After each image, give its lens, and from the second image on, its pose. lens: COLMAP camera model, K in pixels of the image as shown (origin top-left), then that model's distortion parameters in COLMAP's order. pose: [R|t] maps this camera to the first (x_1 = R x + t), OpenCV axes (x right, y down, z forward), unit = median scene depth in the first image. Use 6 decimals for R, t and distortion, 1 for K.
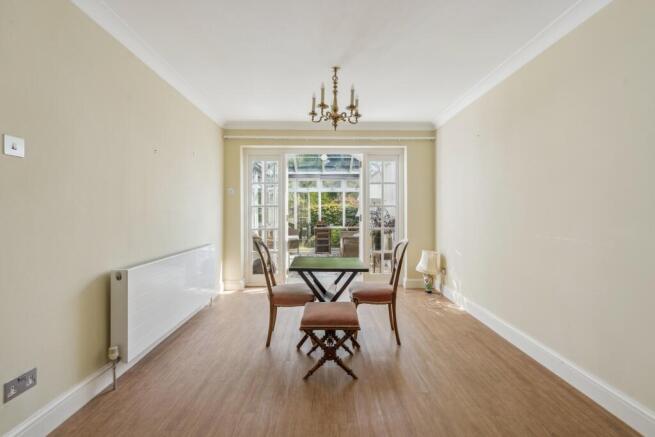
lens RADIAL K [[301.2, 0, 327.6], [0, 301.2, 215.2], [0, 0, 1]] dist [-0.003864, 0.000562]
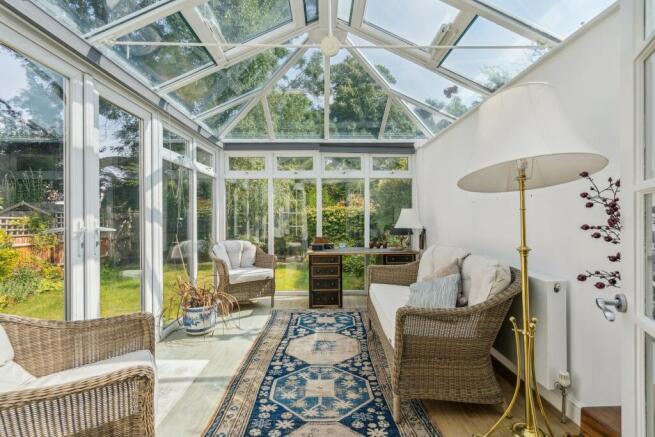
lens RADIAL K [[301.2, 0, 327.9], [0, 301.2, 218.3], [0, 0, 1]] dist [-0.003864, 0.000562]
pose [[0.999992, 0.003475, -0.001906, -0.009120], [-0.003487, 0.999975, -0.006134, -0.008568], [0.001884, 0.006141, 0.999979, 0.434450]]
